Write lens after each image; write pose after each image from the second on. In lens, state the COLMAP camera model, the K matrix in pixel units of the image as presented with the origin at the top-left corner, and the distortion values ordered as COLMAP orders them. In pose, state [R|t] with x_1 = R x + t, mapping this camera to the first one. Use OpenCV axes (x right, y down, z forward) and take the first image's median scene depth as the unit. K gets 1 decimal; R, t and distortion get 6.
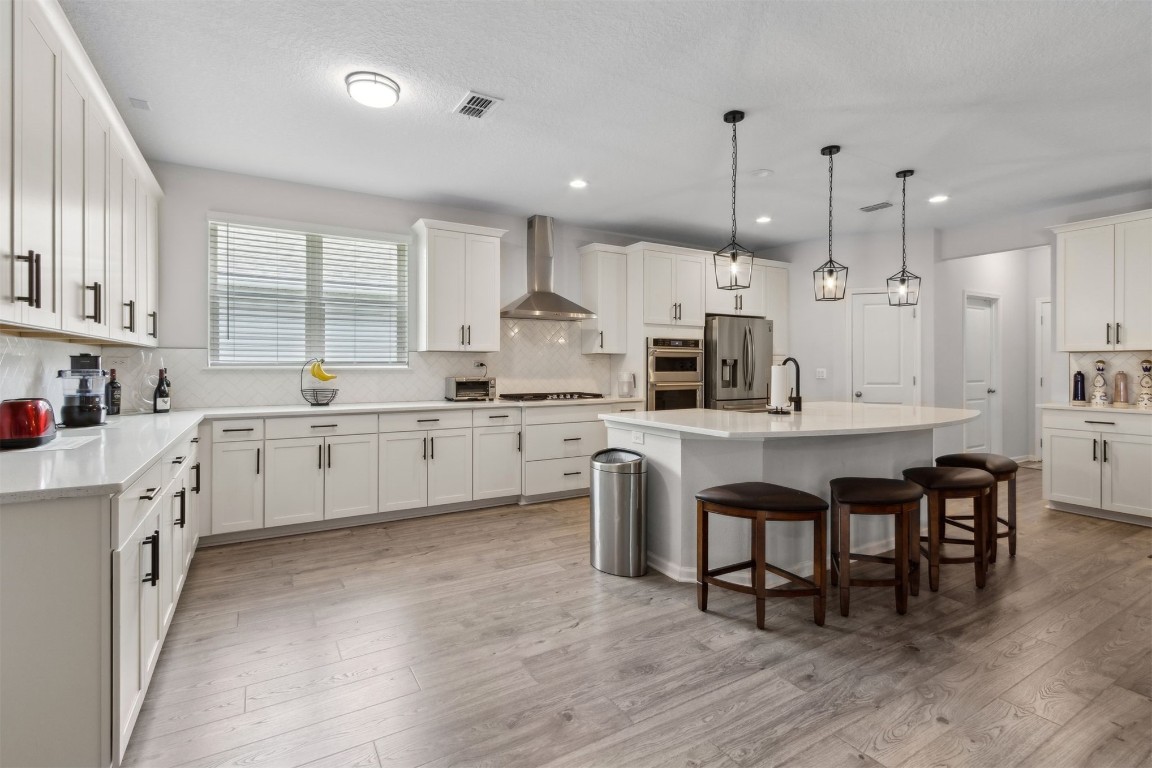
lens RADIAL K [[547.8, 0, 570.6], [0, 547.8, 365.1], [0, 0, 1]] dist [-0.000744, 0.000448]
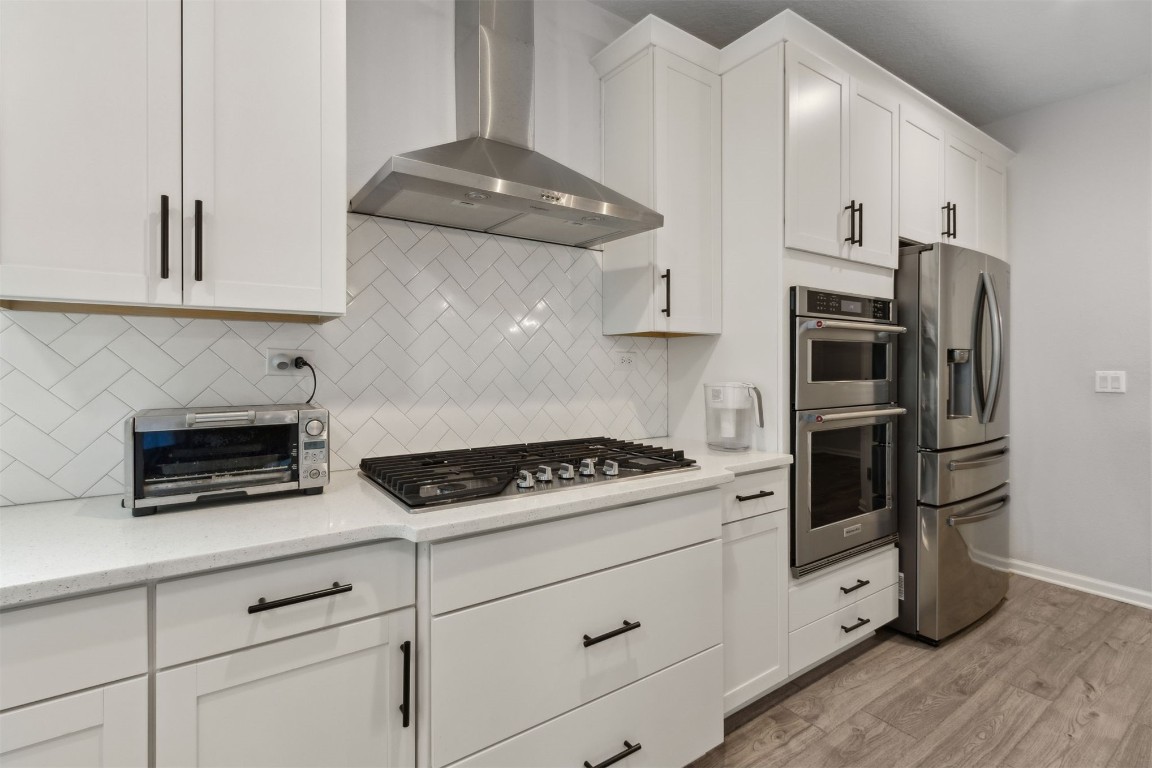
lens RADIAL K [[547.8, 0, 570.6], [0, 547.8, 365.1], [0, 0, 1]] dist [-0.000744, 0.000448]
pose [[0.997507, -0.001187, 0.070559, -0.032150], [0.000989, 0.999995, 0.002847, 0.000018], [-0.070562, -0.002770, 0.997504, 0.642064]]
